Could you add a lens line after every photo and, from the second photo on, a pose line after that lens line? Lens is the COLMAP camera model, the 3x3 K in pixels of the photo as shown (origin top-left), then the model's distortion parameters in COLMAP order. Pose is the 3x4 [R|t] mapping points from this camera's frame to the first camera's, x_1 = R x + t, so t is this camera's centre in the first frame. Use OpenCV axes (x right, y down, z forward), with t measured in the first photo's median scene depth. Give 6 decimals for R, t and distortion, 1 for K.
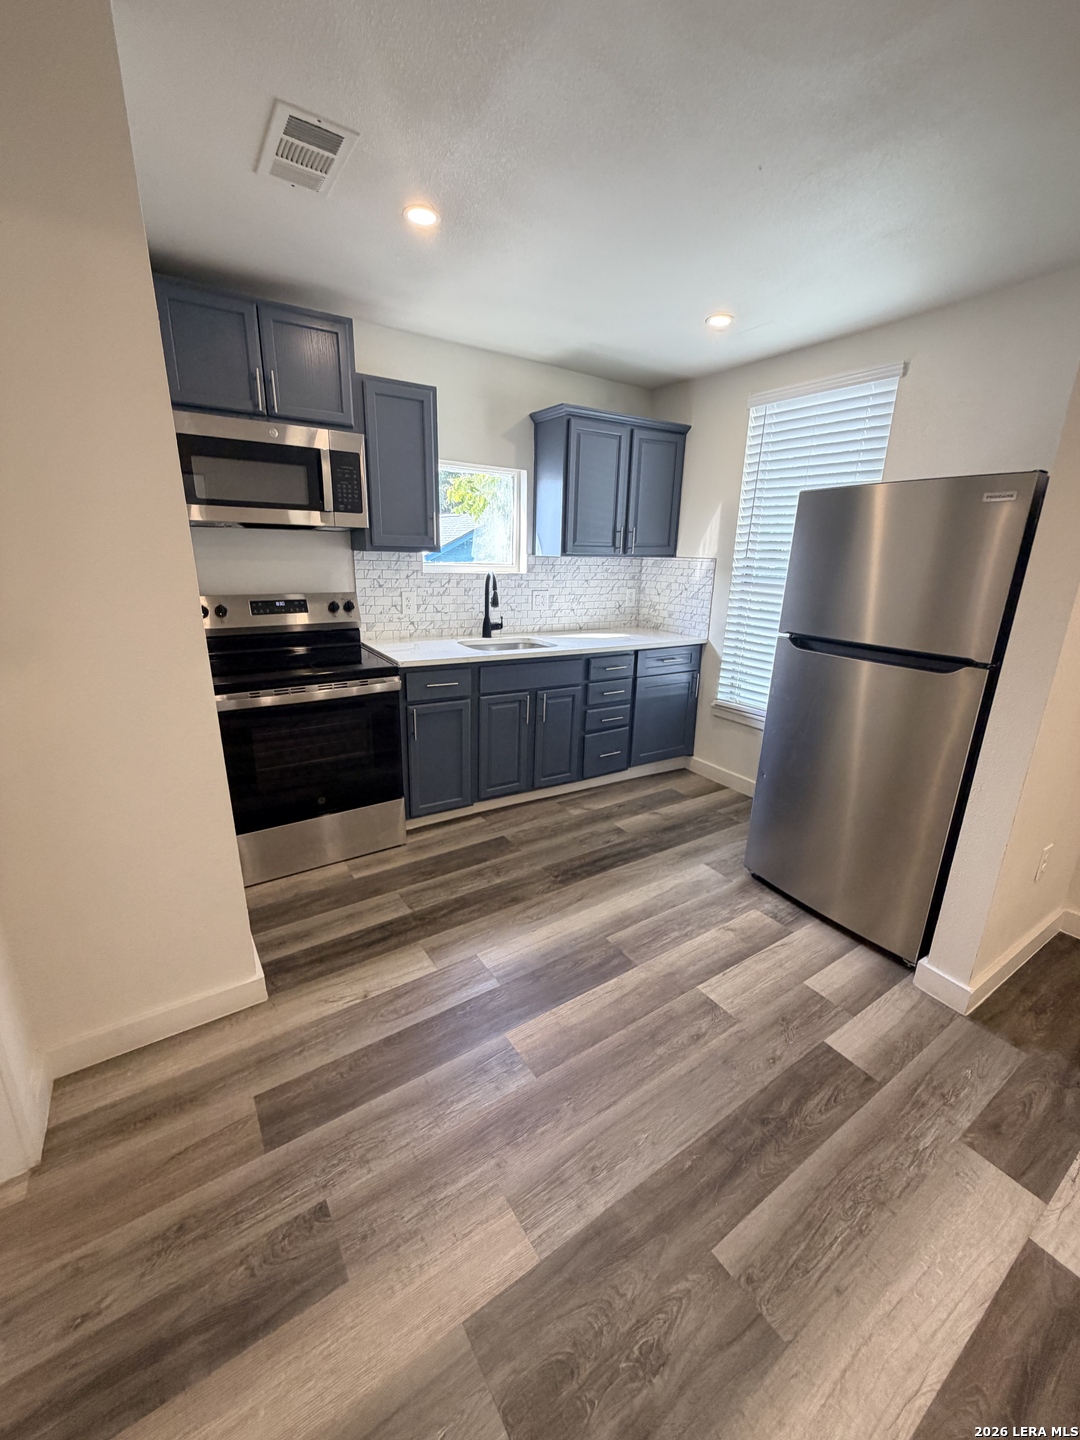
lens RADIAL K [[572.0, 0, 540.0], [0, 572.0, 720.0], [0, 0, 1]] dist [0.000230, -0.000010]
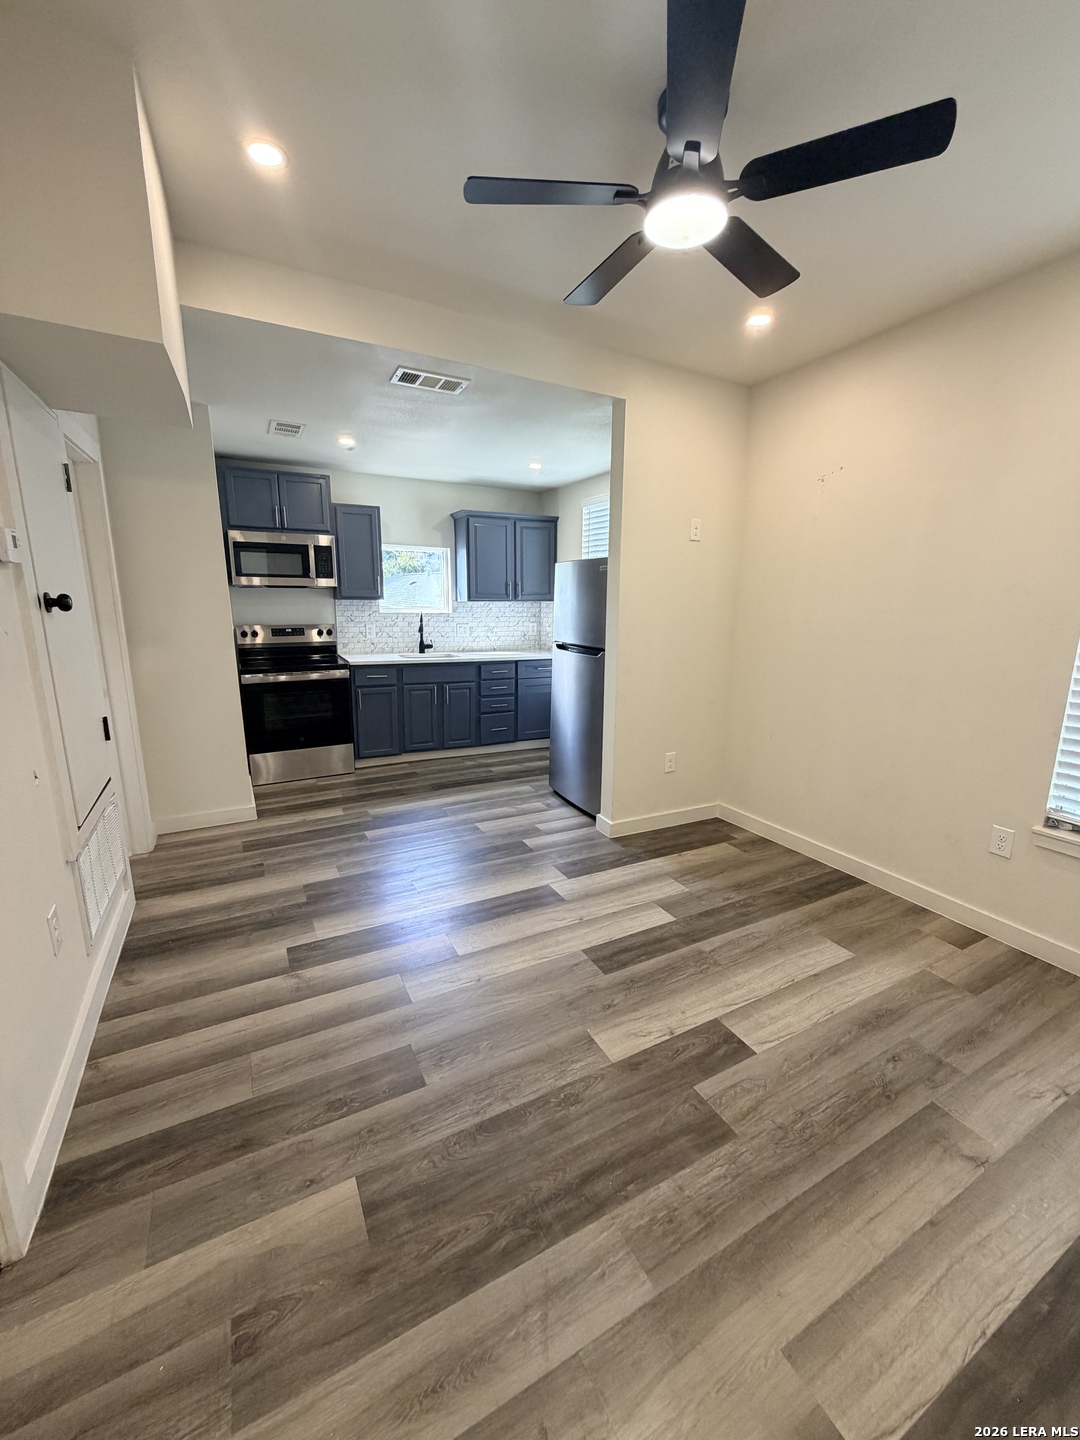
lens RADIAL K [[572.0, 0, 540.0], [0, 572.0, 720.0], [0, 0, 1]] dist [0.000230, -0.000010]
pose [[0.995115, 0.006536, -0.098506, 0.446536], [-0.014495, 0.996665, -0.080303, 0.183620], [0.097653, 0.081339, 0.991891, -0.580518]]
